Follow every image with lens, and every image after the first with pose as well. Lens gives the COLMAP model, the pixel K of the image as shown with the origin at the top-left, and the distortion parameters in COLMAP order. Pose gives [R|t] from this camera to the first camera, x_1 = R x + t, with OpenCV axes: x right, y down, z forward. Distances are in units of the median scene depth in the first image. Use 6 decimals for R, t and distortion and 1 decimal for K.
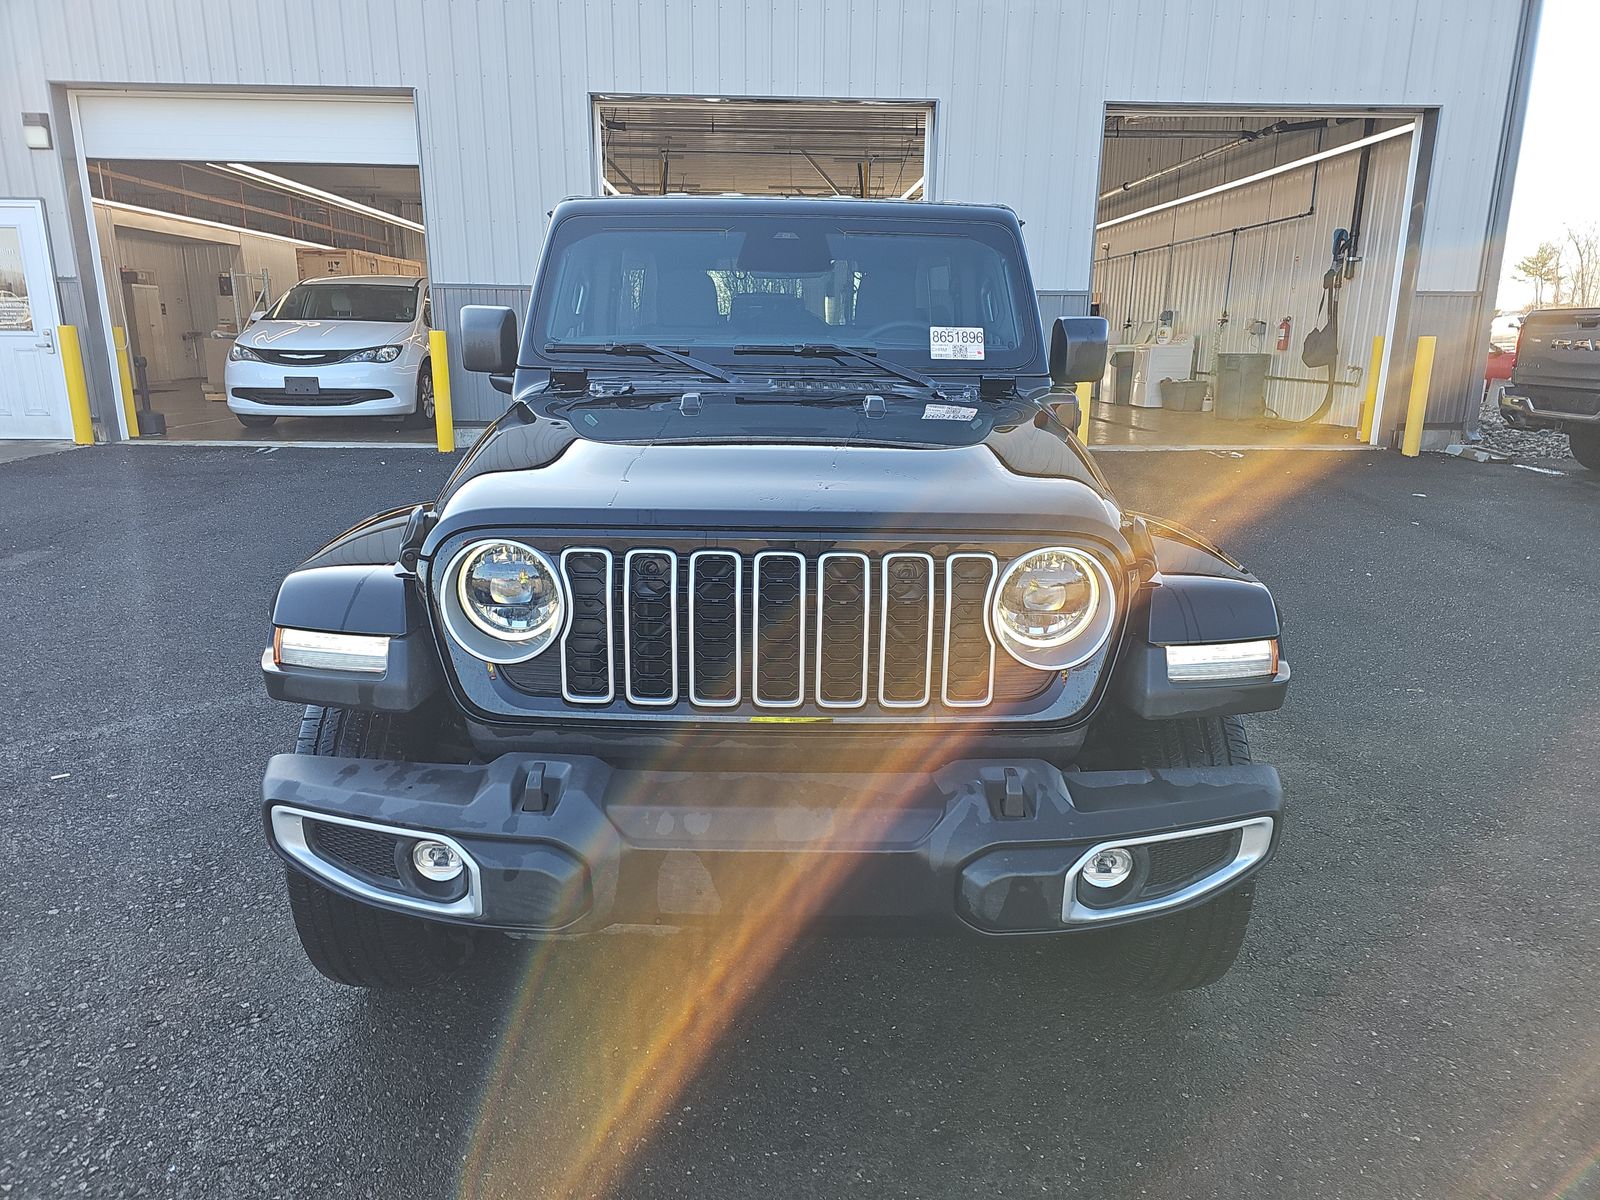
lens RADIAL K [[1059.8, 0, 790.5], [0, 1059.8, 597.9], [0, 0, 1]] dist [0.002729, -0.003122]
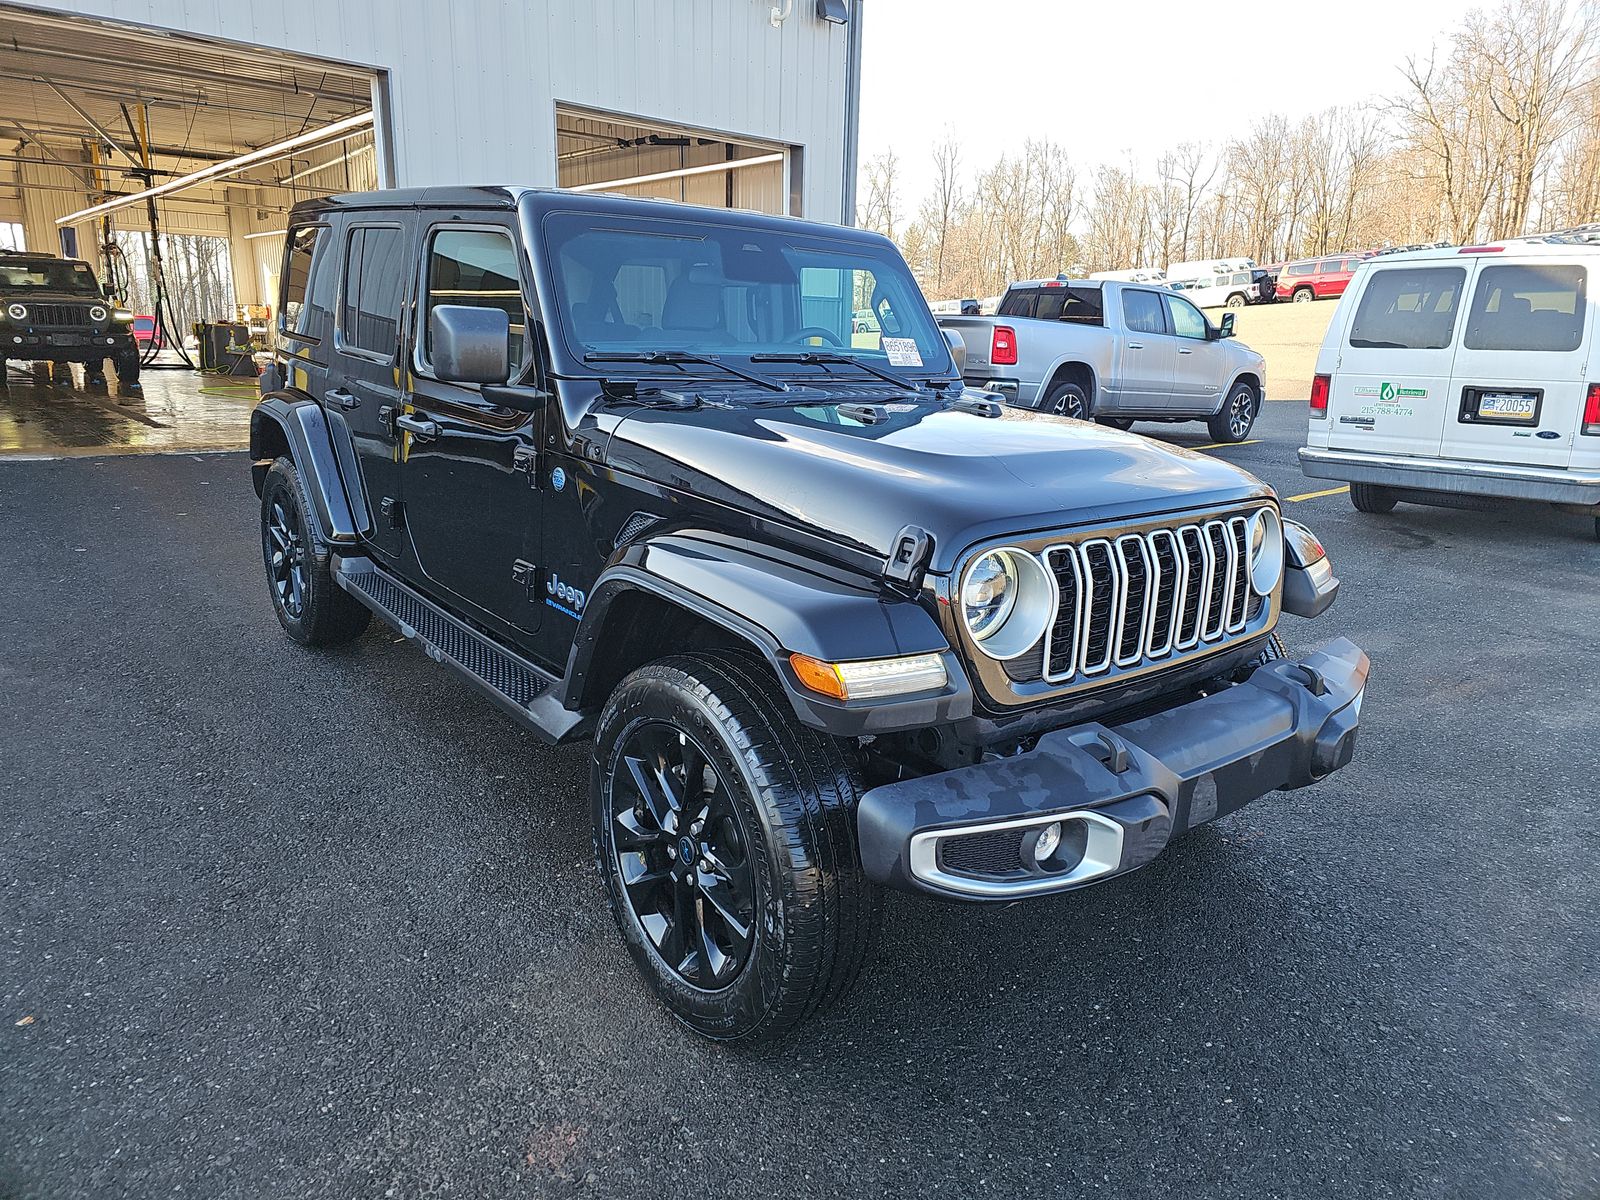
lens RADIAL K [[1059.8, 0, 809.2], [0, 1059.8, 592.0], [0, 0, 1]] dist [0.002729, -0.003122]
pose [[0.774621, -0.131519, 0.618599, -0.247330], [0.124218, 0.990725, 0.055088, -0.020858], [-0.620107, 0.034168, 0.783773, 0.060097]]
